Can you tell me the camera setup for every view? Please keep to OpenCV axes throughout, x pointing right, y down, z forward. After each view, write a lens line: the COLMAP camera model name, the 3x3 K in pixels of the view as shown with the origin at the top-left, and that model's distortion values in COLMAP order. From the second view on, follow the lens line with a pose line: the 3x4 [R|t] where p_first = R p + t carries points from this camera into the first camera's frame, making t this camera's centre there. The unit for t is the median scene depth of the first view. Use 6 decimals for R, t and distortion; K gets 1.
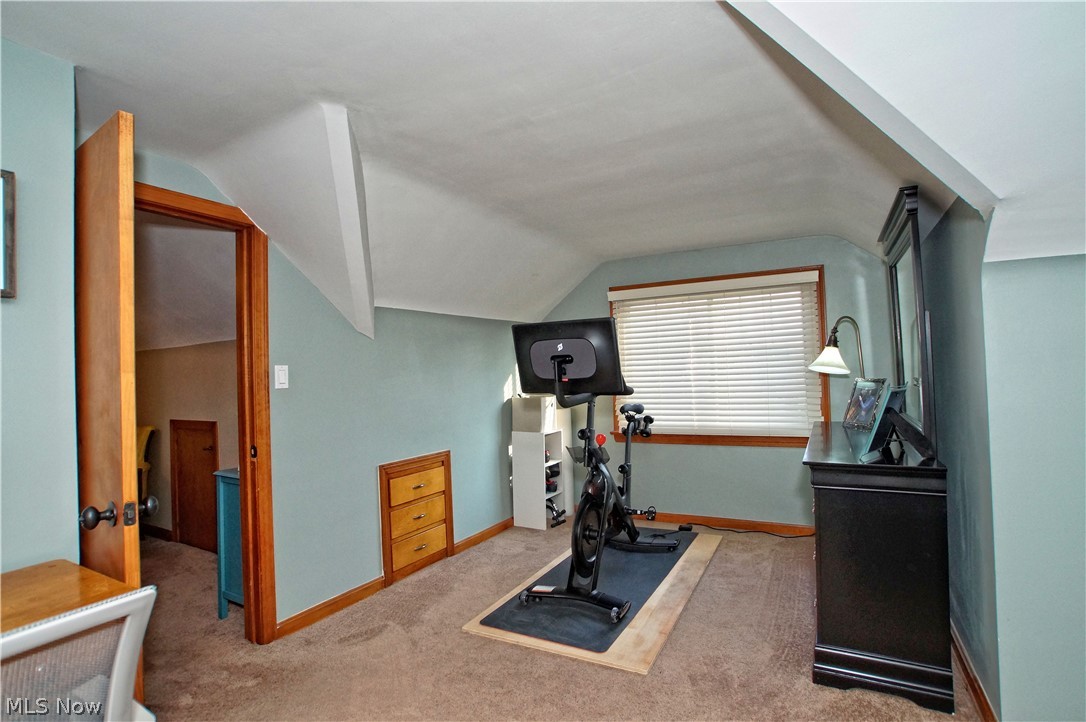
lens RADIAL K [[527.9, 0, 543.7], [0, 527.9, 359.3], [0, 0, 1]] dist [-0.051146, 0.018856]
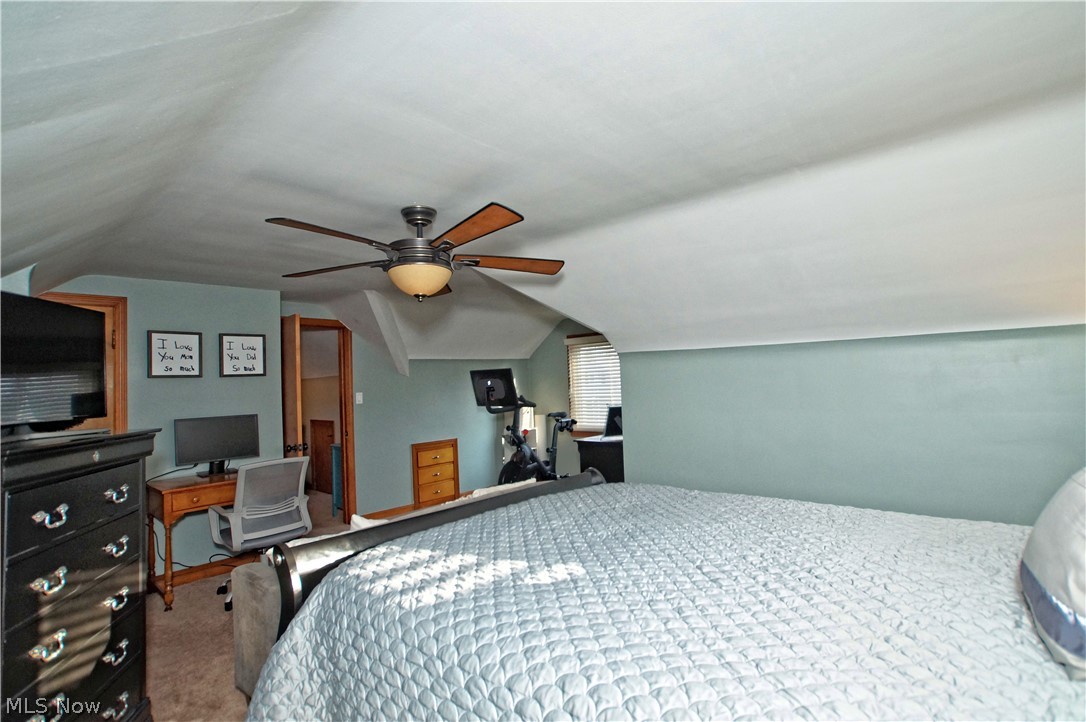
lens RADIAL K [[527.9, 0, 543.6], [0, 527.9, 358.4], [0, 0, 1]] dist [-0.051146, 0.018856]
pose [[0.979859, -0.013839, -0.199212, 0.520461], [0.011012, 0.999822, -0.015293, -0.068975], [0.199389, 0.012791, 0.979837, -0.740808]]
